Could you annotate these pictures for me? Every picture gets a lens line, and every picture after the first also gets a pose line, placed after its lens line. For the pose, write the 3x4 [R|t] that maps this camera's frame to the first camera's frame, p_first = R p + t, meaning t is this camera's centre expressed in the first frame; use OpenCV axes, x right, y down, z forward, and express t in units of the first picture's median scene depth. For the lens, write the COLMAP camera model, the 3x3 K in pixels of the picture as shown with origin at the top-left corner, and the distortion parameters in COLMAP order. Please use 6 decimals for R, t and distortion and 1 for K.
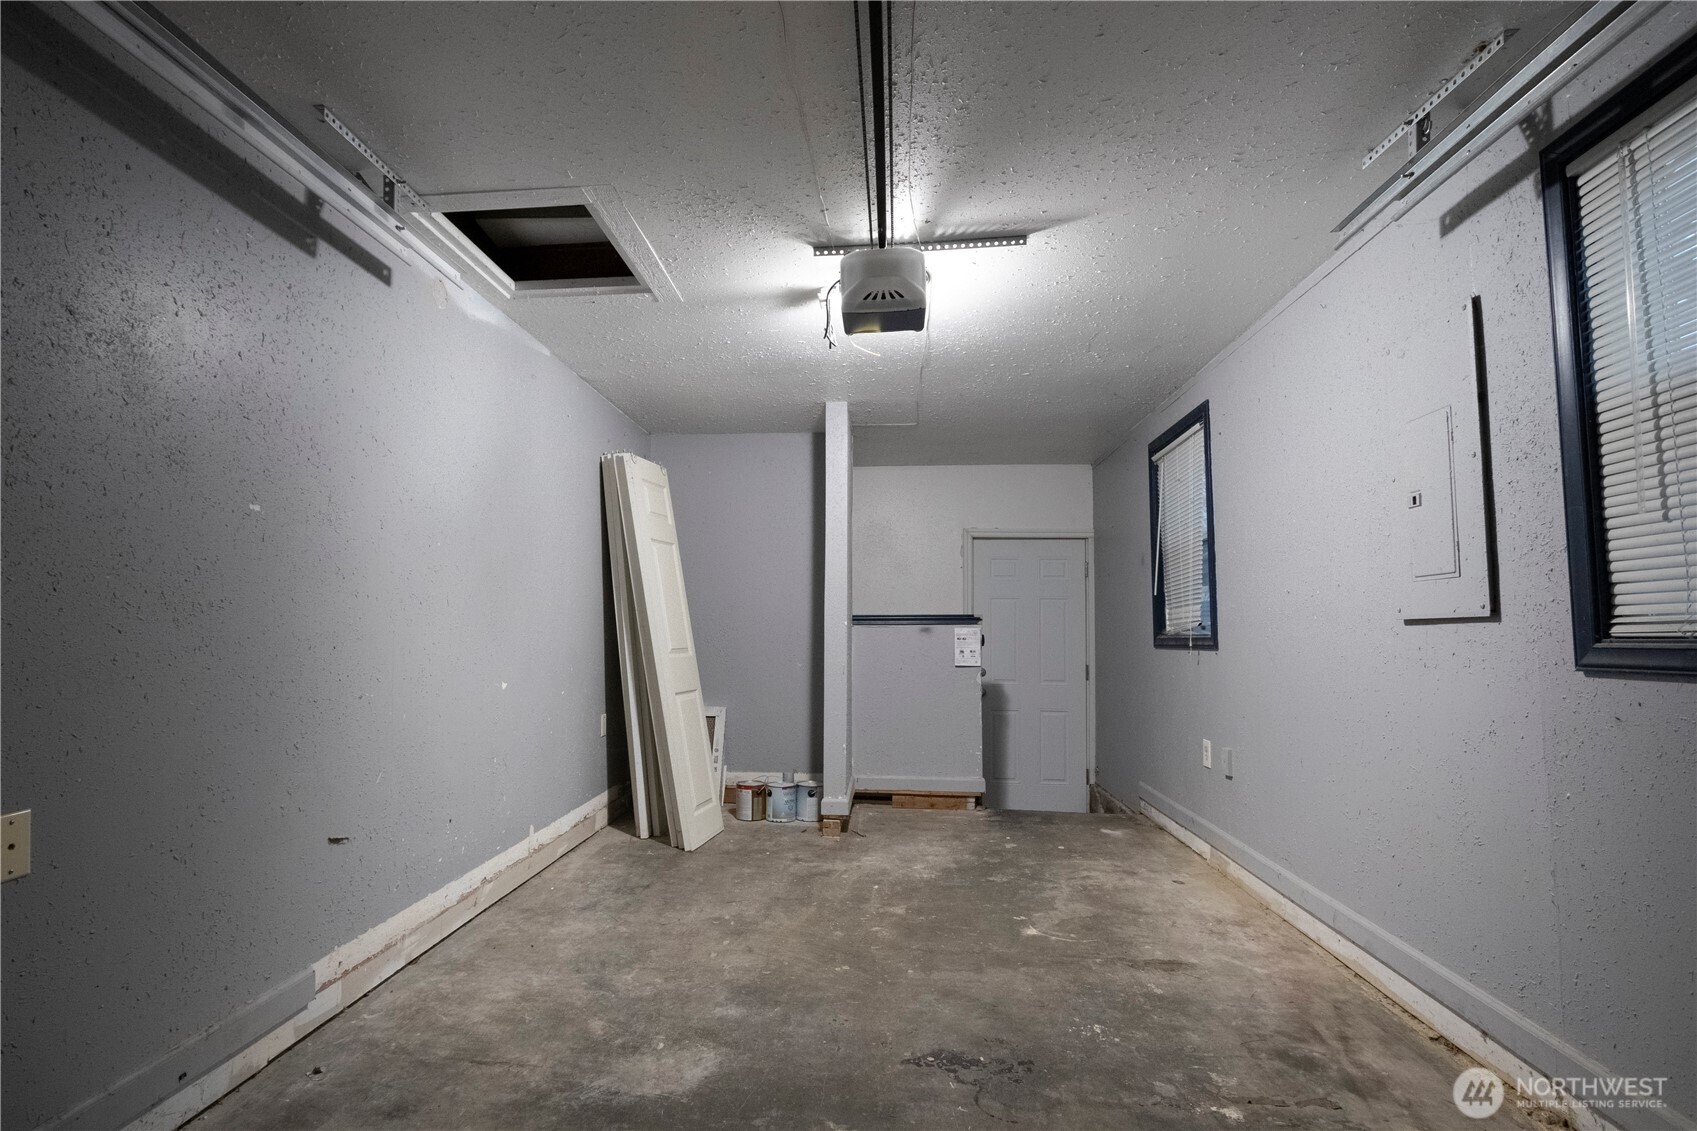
lens RADIAL K [[789.4, 0, 804.2], [0, 789.4, 565.1], [0, 0, 1]] dist [-0.001398, -0.000181]
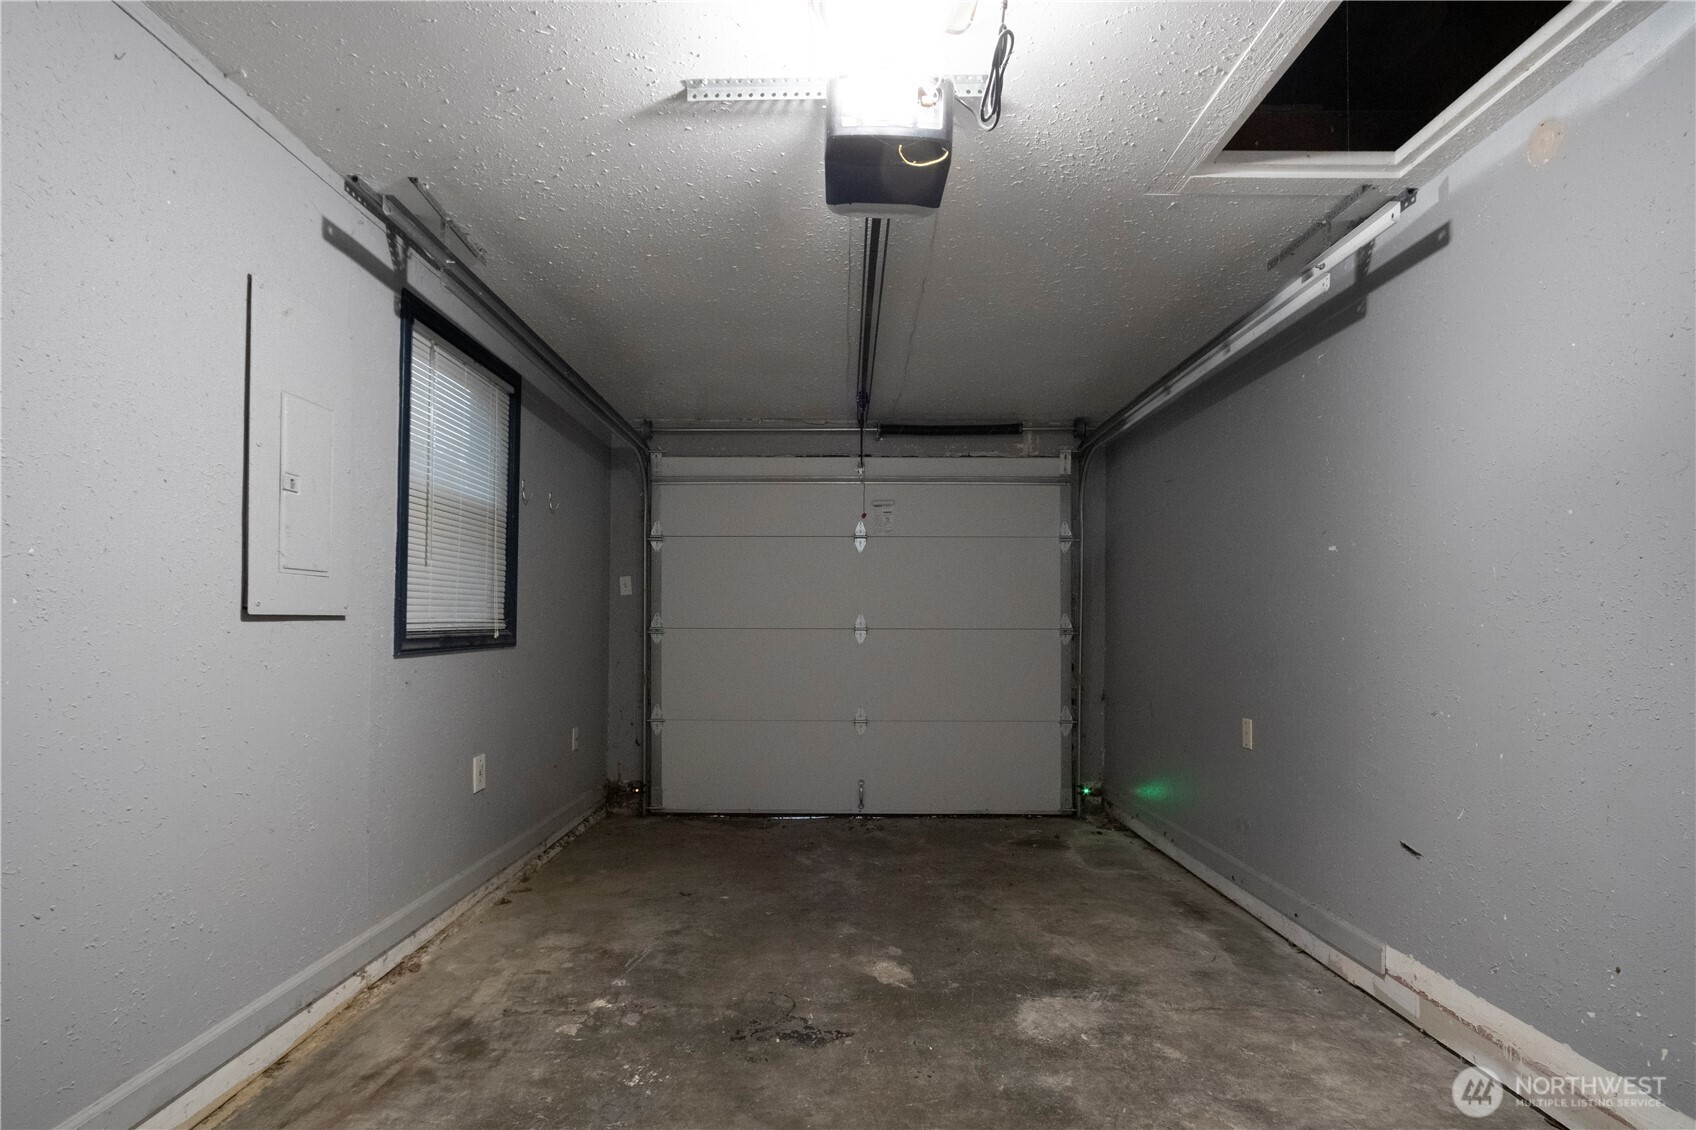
lens RADIAL K [[804.1, 0, 839.1], [0, 804.1, 628.5], [0, 0, 1]] dist [-0.014395, -0.000171]
pose [[-0.993934, -0.013693, -0.109125, 0.261199], [-0.004887, 0.996738, -0.080561, 0.160994], [0.109872, -0.079539, -0.990758, 2.054648]]
